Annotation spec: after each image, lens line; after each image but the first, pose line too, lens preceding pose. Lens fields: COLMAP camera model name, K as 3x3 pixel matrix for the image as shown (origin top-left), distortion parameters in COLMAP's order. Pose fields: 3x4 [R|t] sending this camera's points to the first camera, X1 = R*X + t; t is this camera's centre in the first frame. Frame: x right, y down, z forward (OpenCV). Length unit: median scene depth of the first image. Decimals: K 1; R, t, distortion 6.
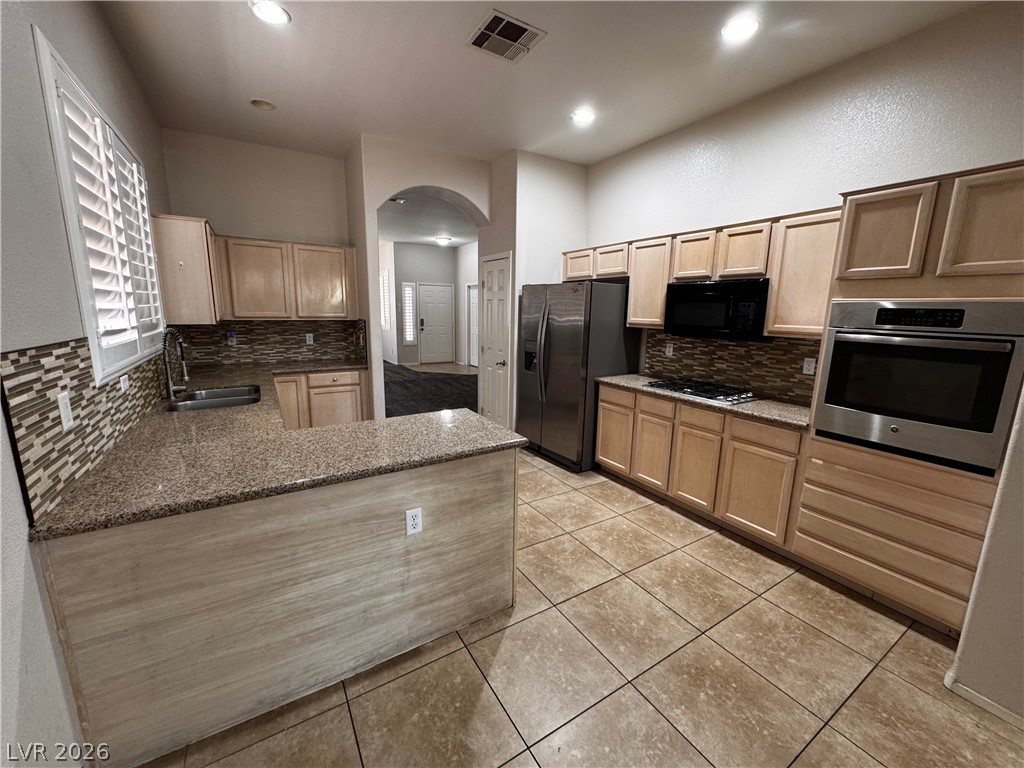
lens RADIAL K [[408.2, 0, 511.2], [0, 408.2, 385.5], [0, 0, 1]] dist [-0.002779, 0.000625]
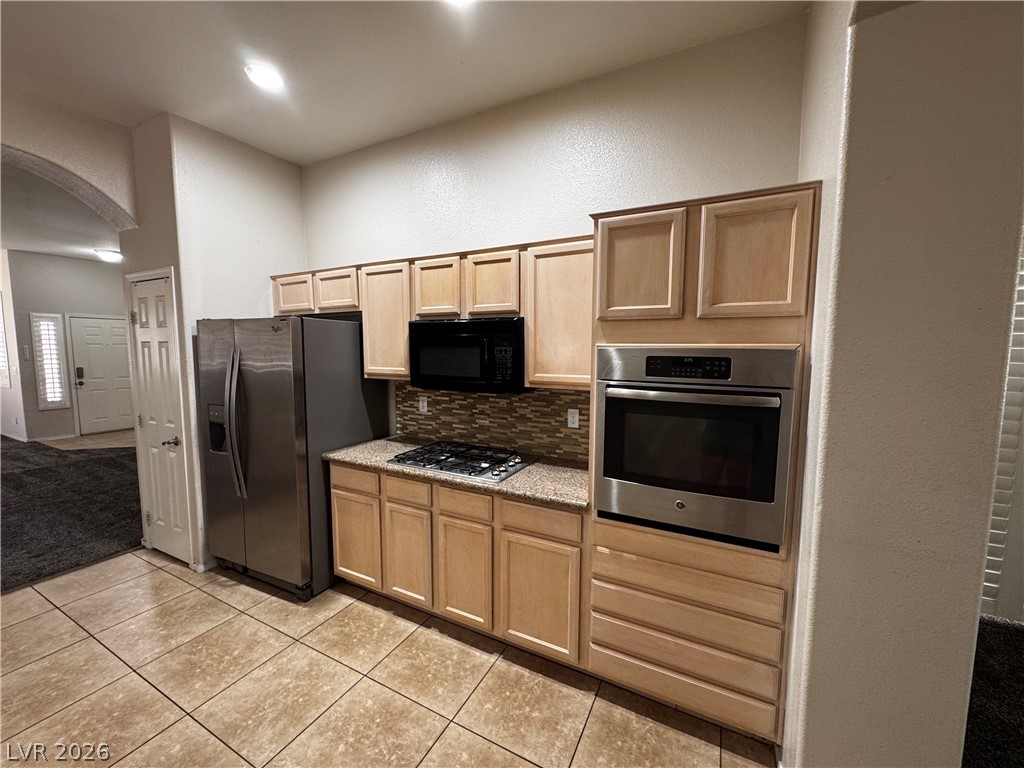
lens RADIAL K [[408.2, 0, 511.0], [0, 408.2, 385.3], [0, 0, 1]] dist [-0.002779, 0.000625]
pose [[0.860148, -0.059912, 0.506513, 0.174560], [0.105108, 0.992583, -0.061085, -0.074377], [-0.499096, 0.105781, 0.860066, 0.299815]]
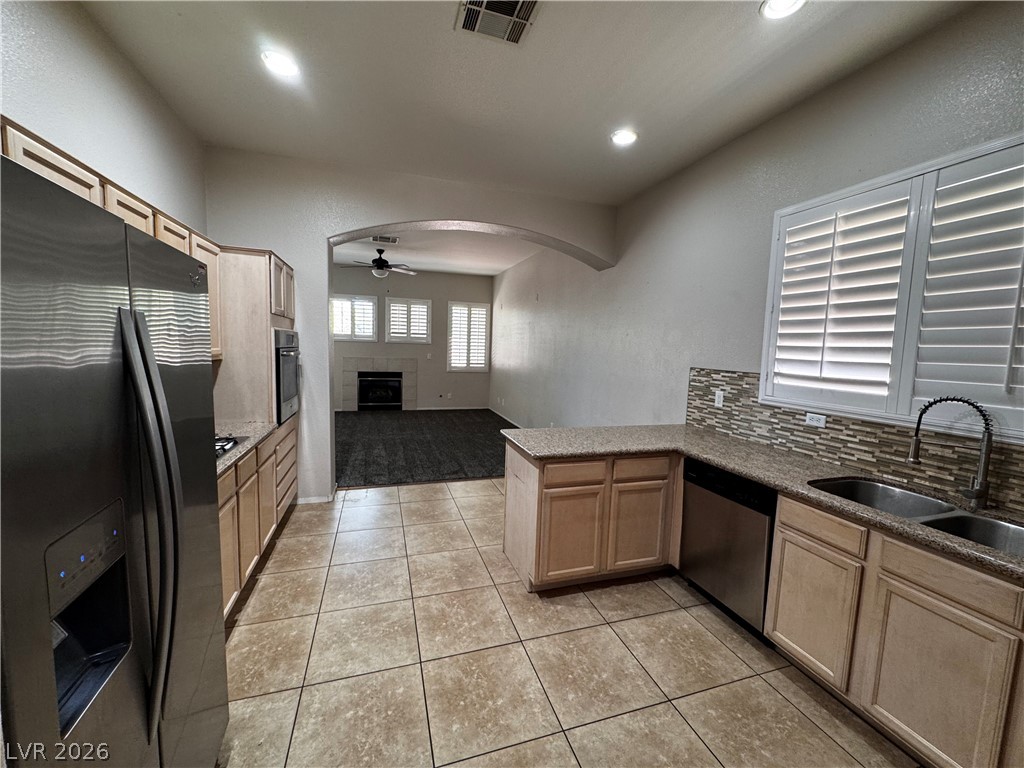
lens RADIAL K [[408.2, 0, 510.6], [0, 408.2, 384.0], [0, 0, 1]] dist [-0.002779, 0.000625]
pose [[-0.969707, -0.068899, 0.234354, -0.222155], [-0.001348, 0.960892, 0.276921, -0.298883], [-0.244268, 0.268216, -0.931876, 1.553232]]
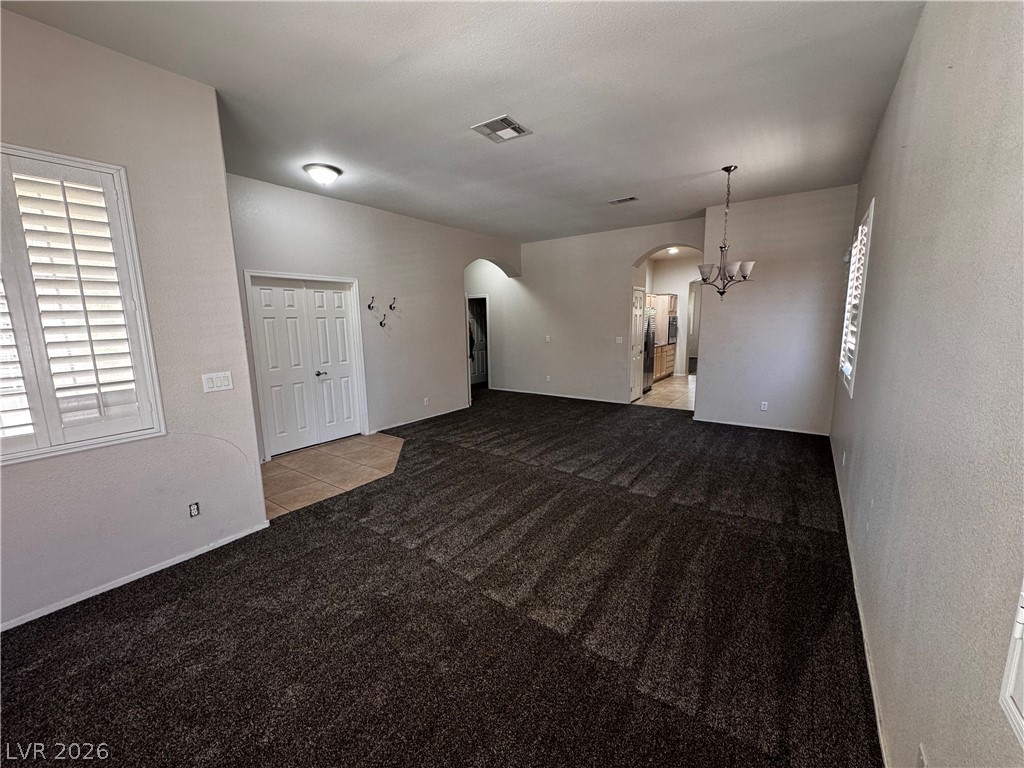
lens RADIAL K [[408.2, 0, 512.6], [0, 408.2, 384.9], [0, 0, 1]] dist [-0.002779, 0.000625]
pose [[-0.392378, -0.154811, 0.906683, -1.995375], [0.176098, 0.954857, 0.239245, -0.629631], [-0.902790, 0.253539, -0.347403, 3.160868]]
